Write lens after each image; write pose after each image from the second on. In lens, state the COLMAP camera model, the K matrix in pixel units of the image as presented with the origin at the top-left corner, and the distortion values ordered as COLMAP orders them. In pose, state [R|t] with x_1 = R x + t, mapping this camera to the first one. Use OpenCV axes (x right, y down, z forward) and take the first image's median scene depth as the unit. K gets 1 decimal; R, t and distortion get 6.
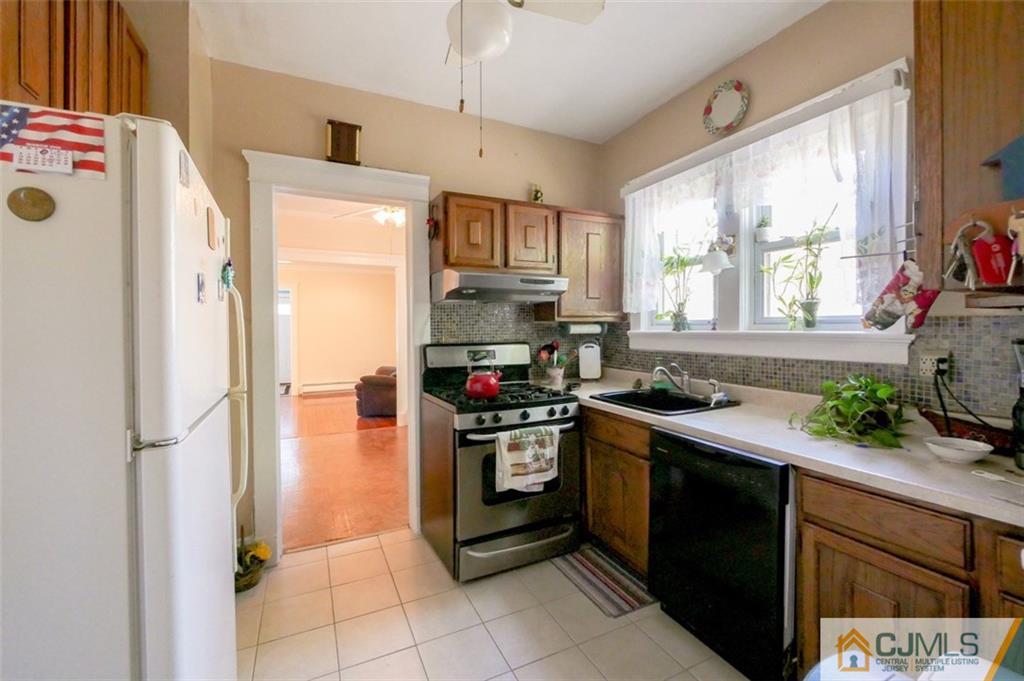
lens RADIAL K [[438.9, 0, 515.6], [0, 438.9, 327.7], [0, 0, 1]] dist [-0.007299, 0.000401]
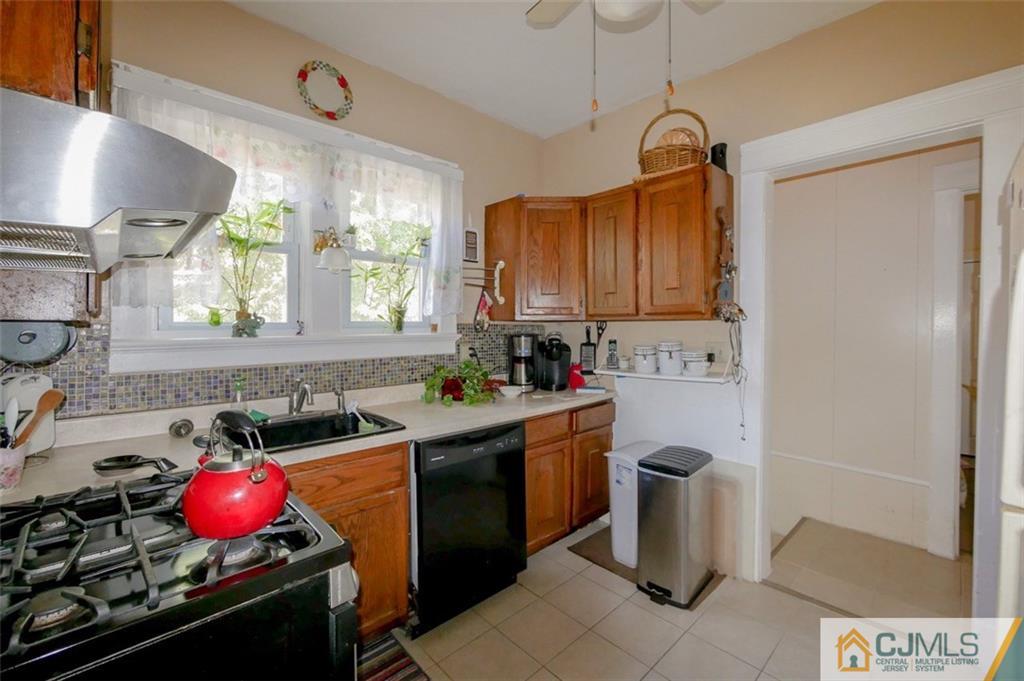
lens RADIAL K [[423.9, 0, 513.0], [0, 423.9, 333.4], [0, 0, 1]] dist [-0.003282, -0.000018]
pose [[-0.294478, -0.008376, 0.955622, -0.526028], [0.010238, 0.999877, 0.011919, -0.003679], [-0.955603, 0.013294, -0.294356, 0.972766]]
